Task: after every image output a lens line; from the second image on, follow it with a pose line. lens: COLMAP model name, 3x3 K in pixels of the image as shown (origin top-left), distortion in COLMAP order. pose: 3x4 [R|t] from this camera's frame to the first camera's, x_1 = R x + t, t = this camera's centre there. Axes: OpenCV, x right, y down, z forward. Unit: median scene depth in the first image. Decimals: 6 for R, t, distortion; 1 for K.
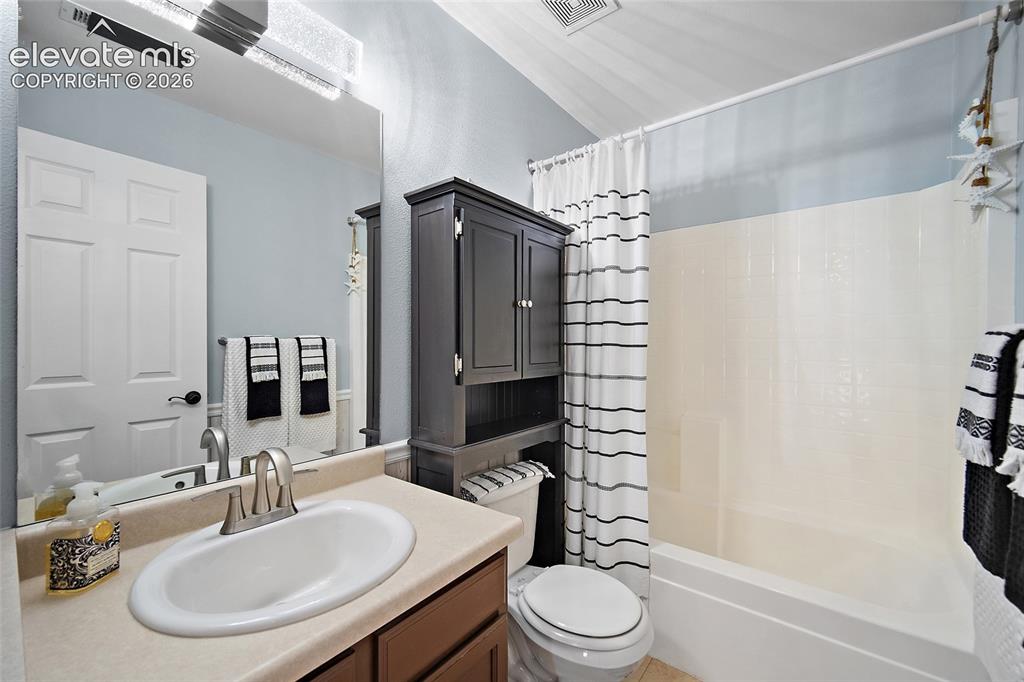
lens RADIAL K [[415.8, 0, 509.1], [0, 415.8, 342.0], [0, 0, 1]] dist [0.001783, -0.001195]
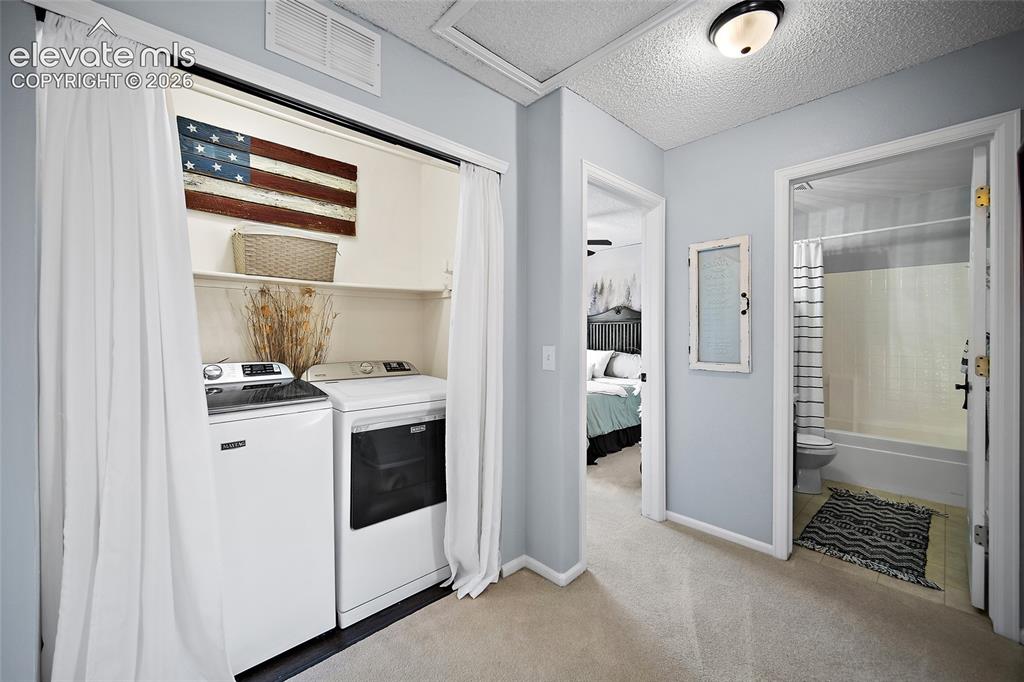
lens RADIAL K [[415.8, 0, 504.6], [0, 415.8, 326.8], [0, 0, 1]] dist [0.001783, -0.001195]
pose [[0.988862, 0.001344, -0.148832, -0.852288], [-0.003286, 0.999913, -0.012800, -0.011089], [0.148802, 0.013147, 0.988780, -1.202972]]
